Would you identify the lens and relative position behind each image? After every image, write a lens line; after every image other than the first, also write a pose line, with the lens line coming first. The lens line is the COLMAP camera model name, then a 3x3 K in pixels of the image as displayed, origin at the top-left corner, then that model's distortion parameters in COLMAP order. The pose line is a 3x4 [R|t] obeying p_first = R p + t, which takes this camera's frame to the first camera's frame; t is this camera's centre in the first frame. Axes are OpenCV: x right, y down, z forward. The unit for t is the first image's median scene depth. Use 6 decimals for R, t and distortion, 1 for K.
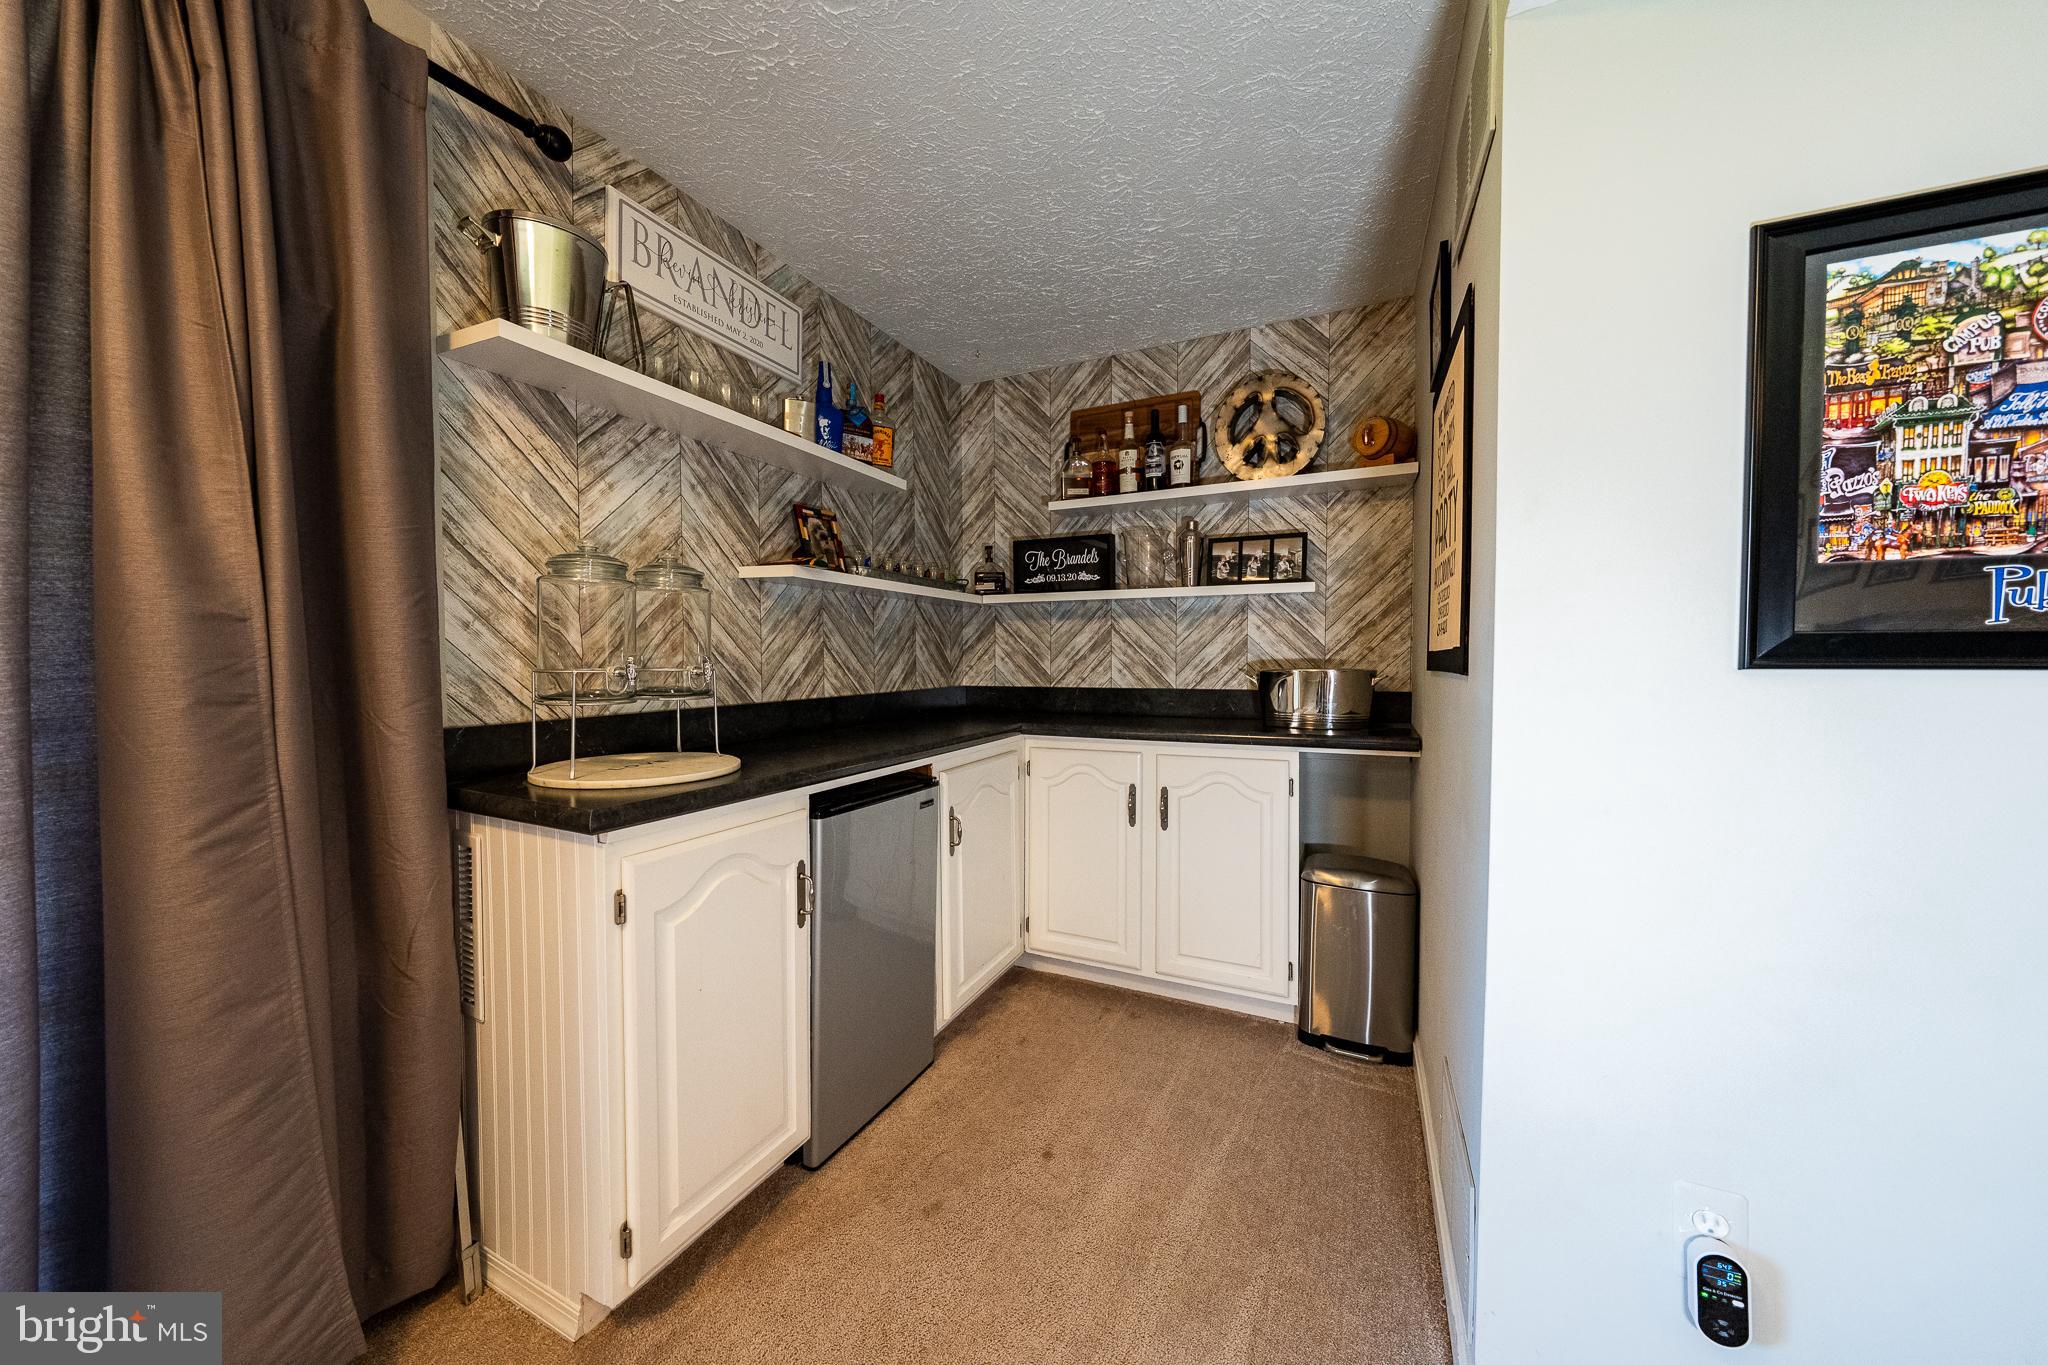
lens RADIAL K [[701.0, 0, 1023.5], [0, 701.0, 681.0], [0, 0, 1]] dist [-0.001595, -0.000055]
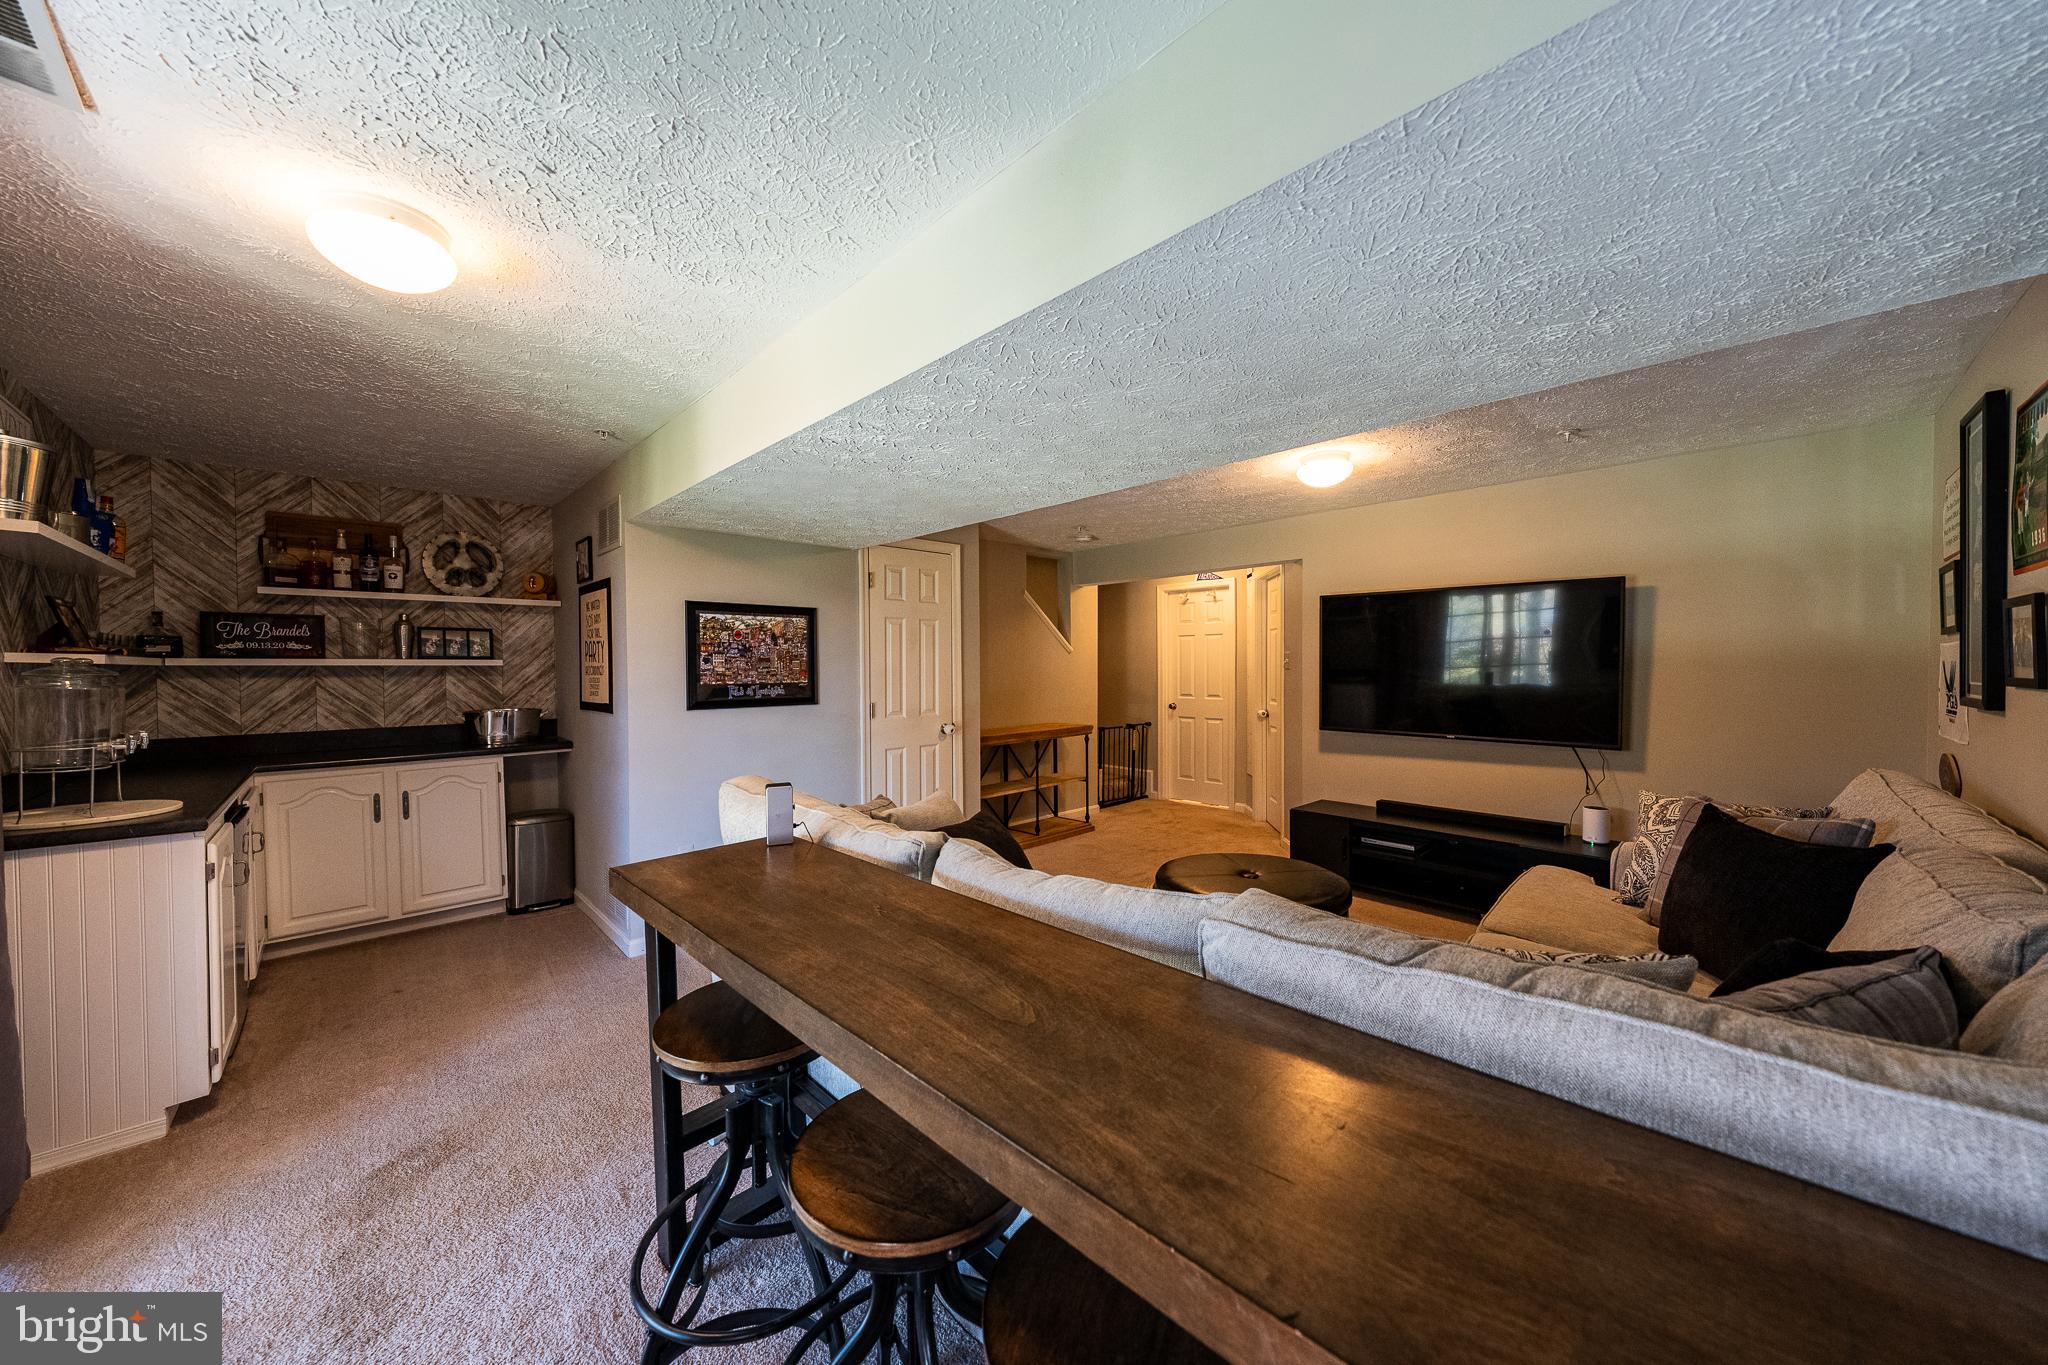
lens RADIAL K [[701.0, 0, 1023.6], [0, 701.0, 674.1], [0, 0, 1]] dist [-0.001595, -0.000055]
pose [[0.345211, -0.012001, 0.938448, -0.706600], [0.035643, 0.999365, -0.000331, -0.053480], [-0.937848, 0.033564, 0.345419, -0.750271]]
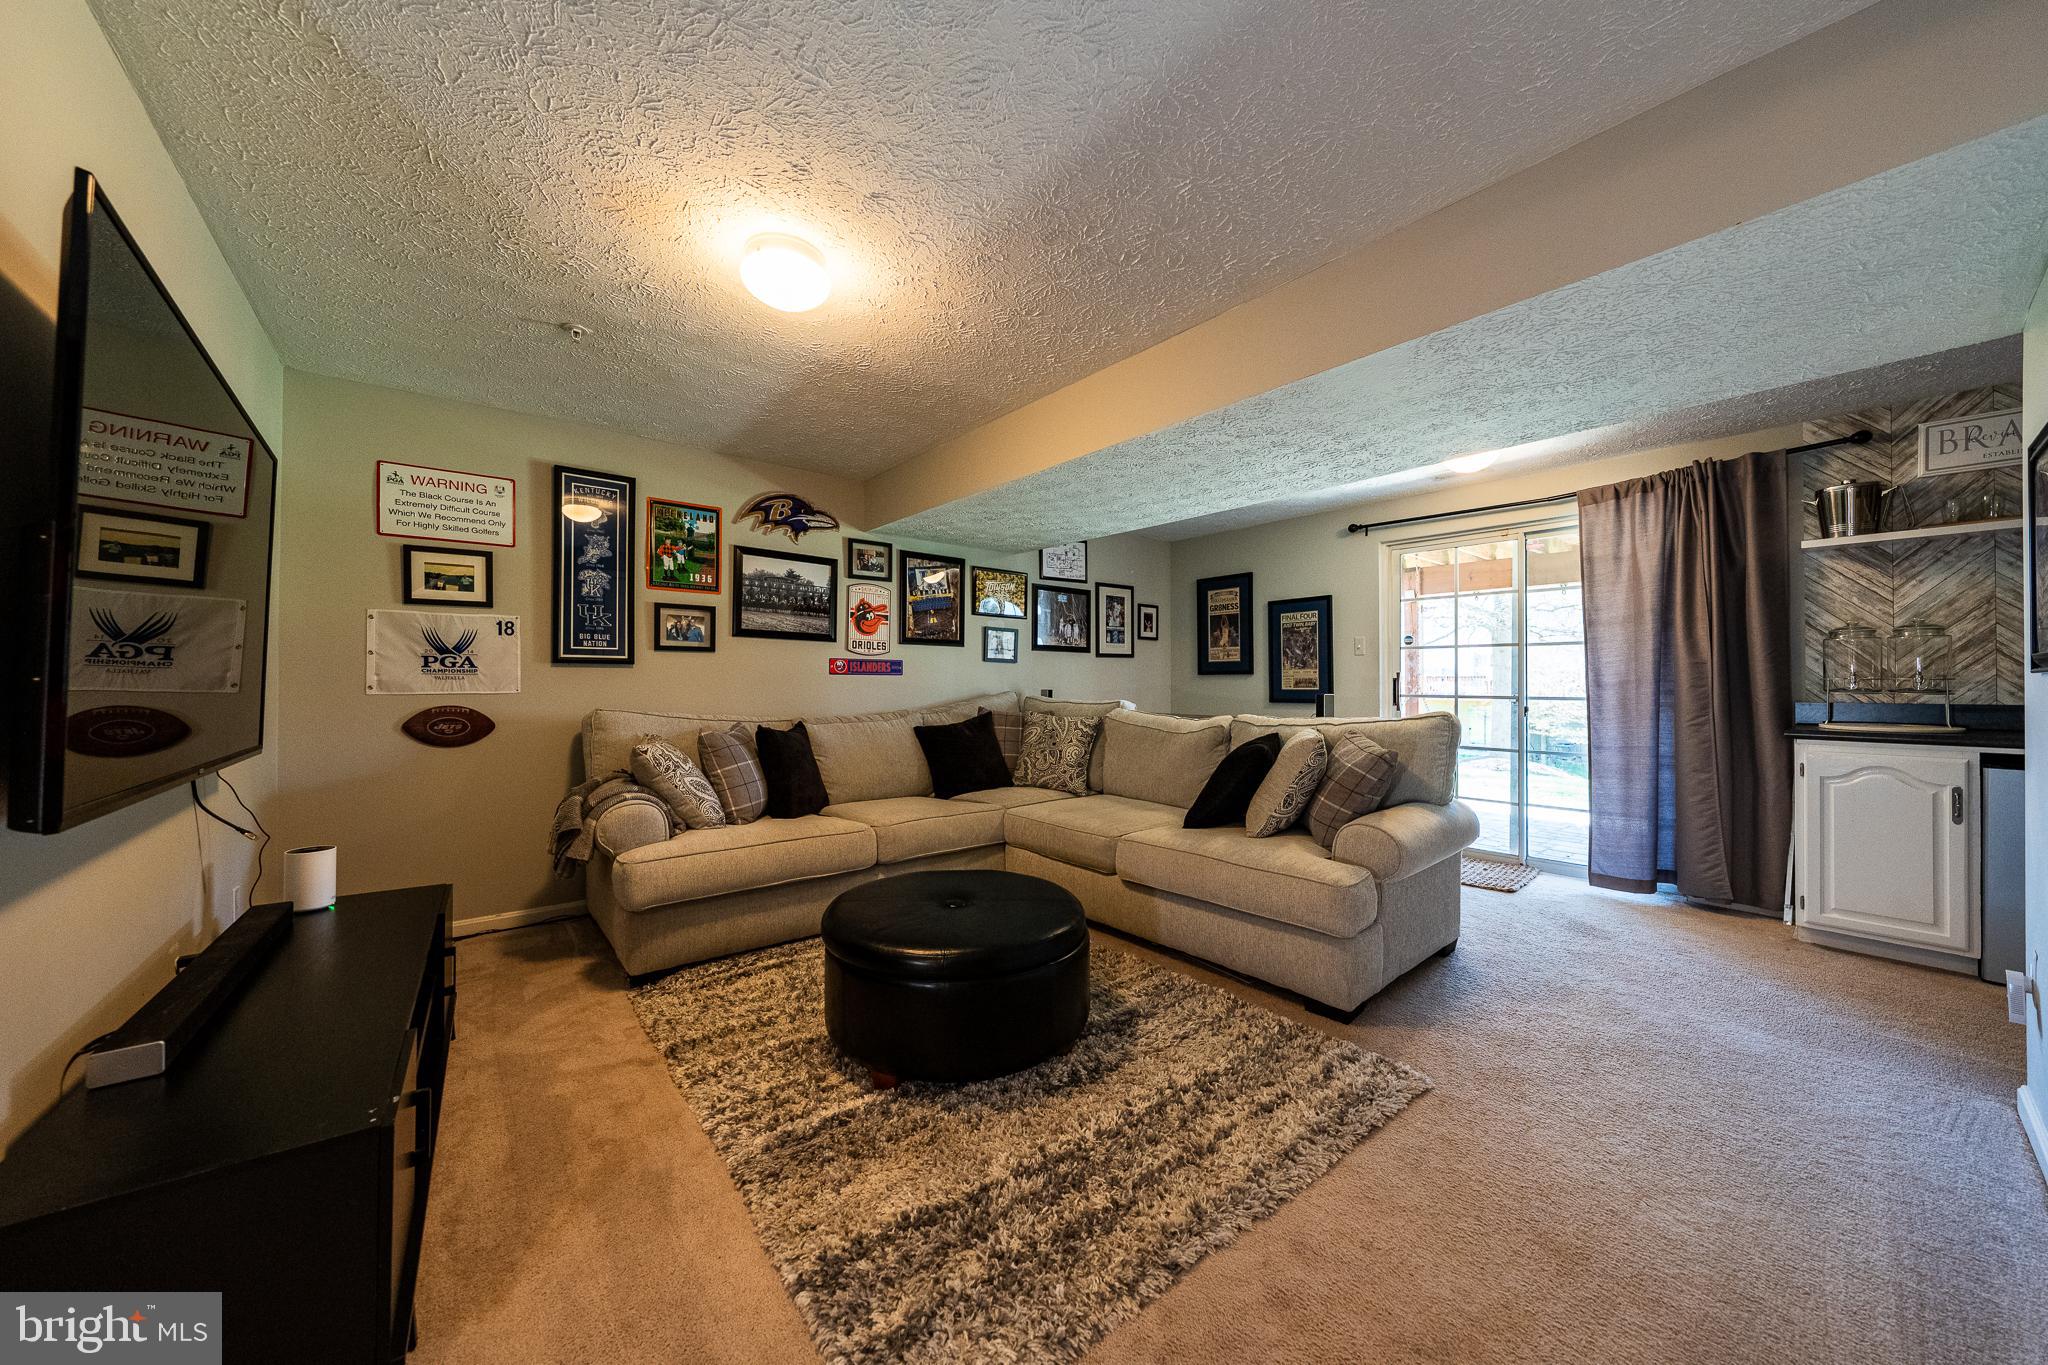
lens RADIAL K [[701.0, 0, 1020.1], [0, 701.0, 676.8], [0, 0, 1]] dist [-0.001595, -0.000055]
pose [[-0.409156, -0.001961, -0.912462, 1.274393], [-0.028337, 0.999543, 0.010559, 0.014810], [0.912024, 0.030177, -0.409025, -0.254556]]
